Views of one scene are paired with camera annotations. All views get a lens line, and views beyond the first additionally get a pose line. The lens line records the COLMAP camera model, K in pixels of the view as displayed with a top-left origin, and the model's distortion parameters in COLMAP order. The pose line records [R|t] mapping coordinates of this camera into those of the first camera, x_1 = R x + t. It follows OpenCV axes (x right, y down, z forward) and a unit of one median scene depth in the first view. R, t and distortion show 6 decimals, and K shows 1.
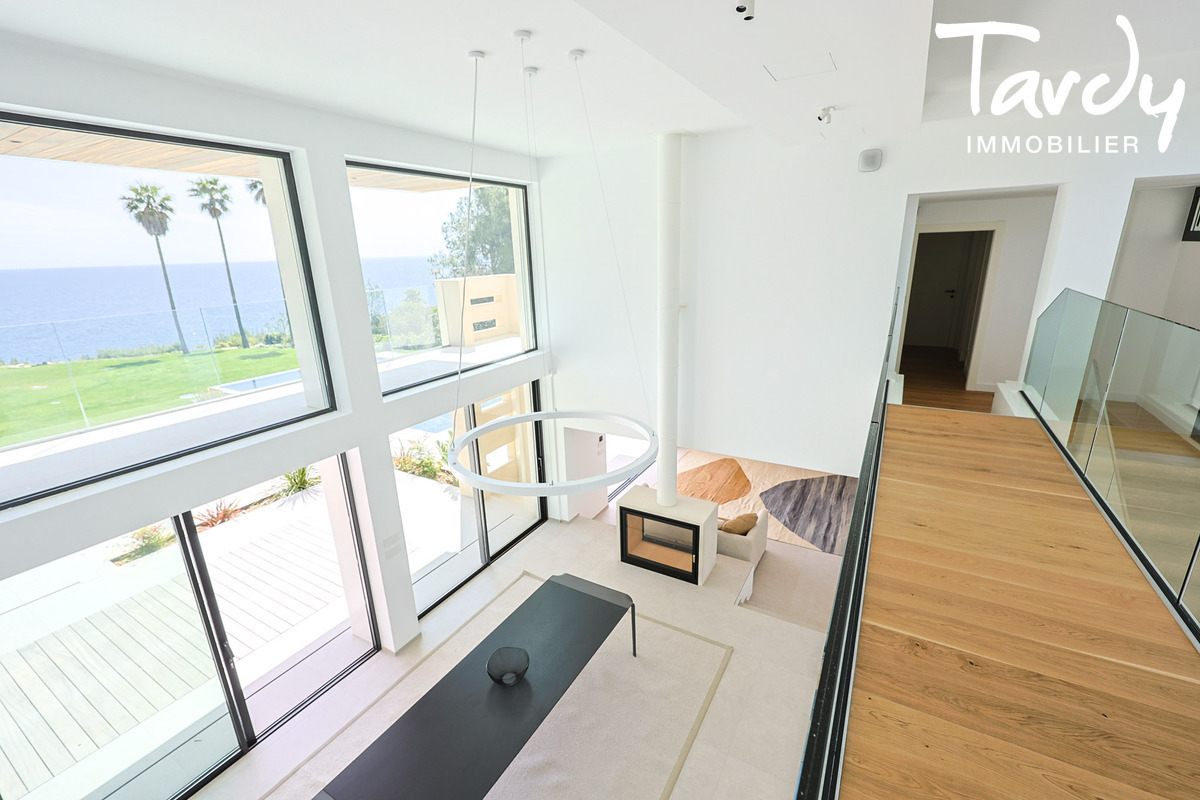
lens RADIAL K [[510.6, 0, 600.0], [0, 510.6, 403.3], [0, 0, 1]] dist [0.001046, -0.000372]
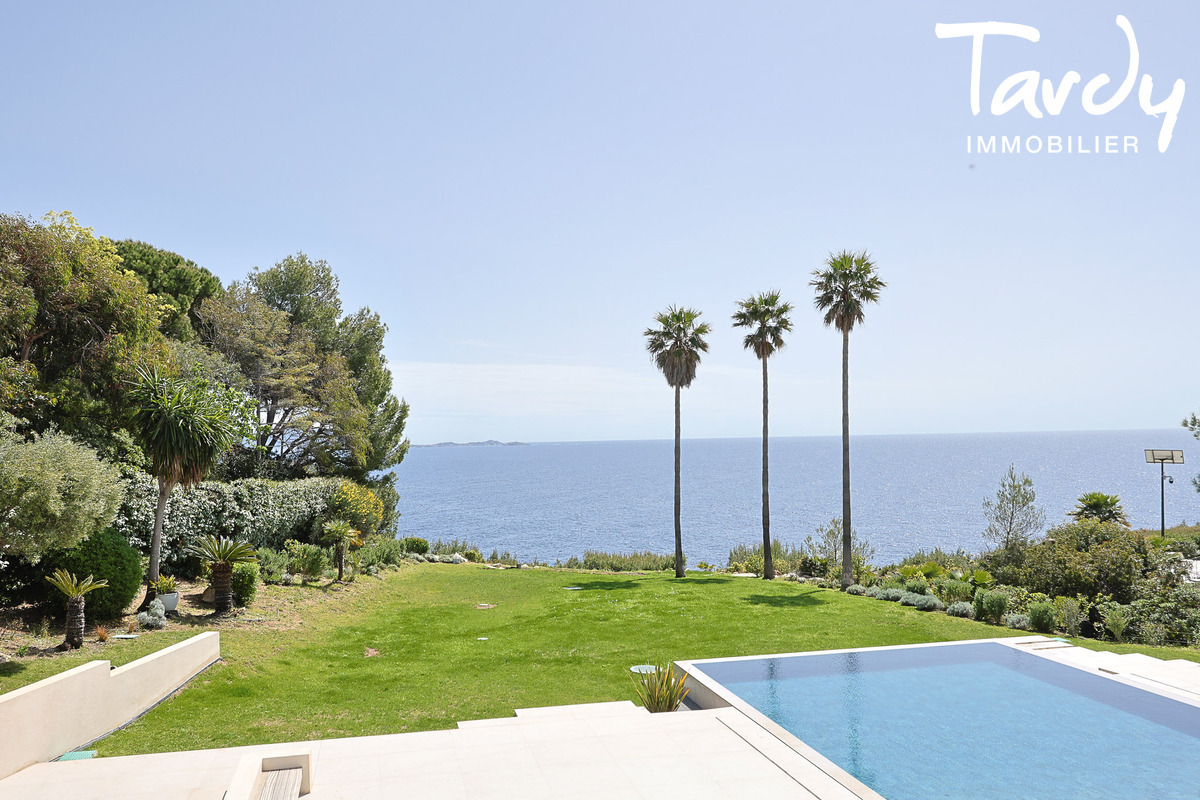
lens RADIAL K [[913.5, 0, 565.0], [0, 913.5, 438.9], [0, 0, 1]] dist [0.008554, 0.001583]
pose [[0.660583, 0.013017, -0.750640, -0.394092], [-0.214188, 0.961563, -0.171816, -0.148330], [0.719550, 0.274277, 0.637981, 0.686607]]
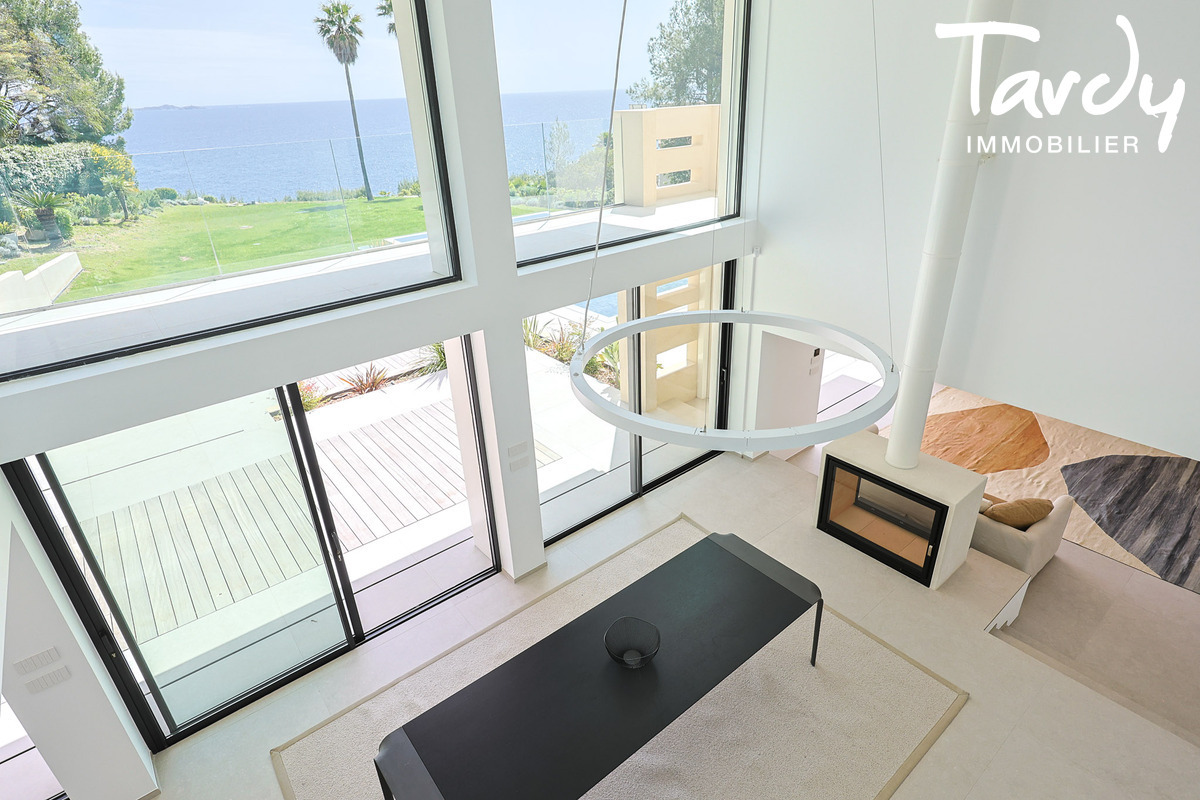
lens RADIAL K [[633.5, 0, 601.0], [0, 633.5, 393.8], [0, 0, 1]] dist [-0.000283, 0.003041]
pose [[0.935809, 0.148305, -0.319793, 0.010888], [-0.092665, 0.978783, 0.182750, -0.006862], [0.340111, -0.141385, 0.929696, 0.079307]]
